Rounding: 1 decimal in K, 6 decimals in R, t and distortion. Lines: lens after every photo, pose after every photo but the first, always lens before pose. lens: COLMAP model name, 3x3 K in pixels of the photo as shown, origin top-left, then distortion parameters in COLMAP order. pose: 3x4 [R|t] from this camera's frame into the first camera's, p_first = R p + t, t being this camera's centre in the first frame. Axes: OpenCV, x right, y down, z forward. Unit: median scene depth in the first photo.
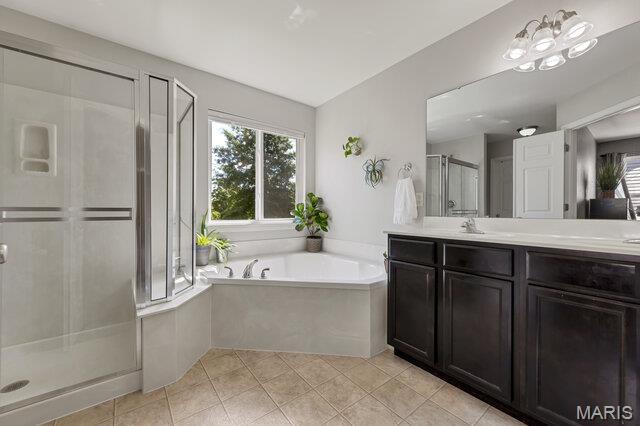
lens RADIAL K [[253.8, 0, 317.6], [0, 253.8, 212.0], [0, 0, 1]] dist [0.008105, 0.000219]
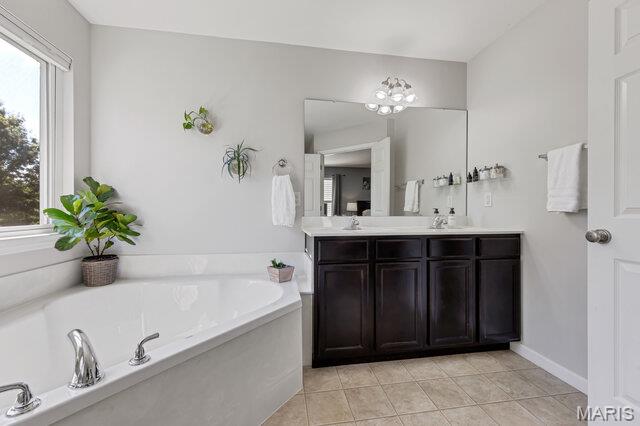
lens RADIAL K [[253.8, 0, 318.6], [0, 253.8, 213.0], [0, 0, 1]] dist [0.008105, 0.000219]
pose [[0.481074, -0.008061, 0.876643, -0.455058], [0.001649, 0.999964, 0.008290, -0.004230], [-0.876678, -0.002542, 0.481071, 0.510851]]
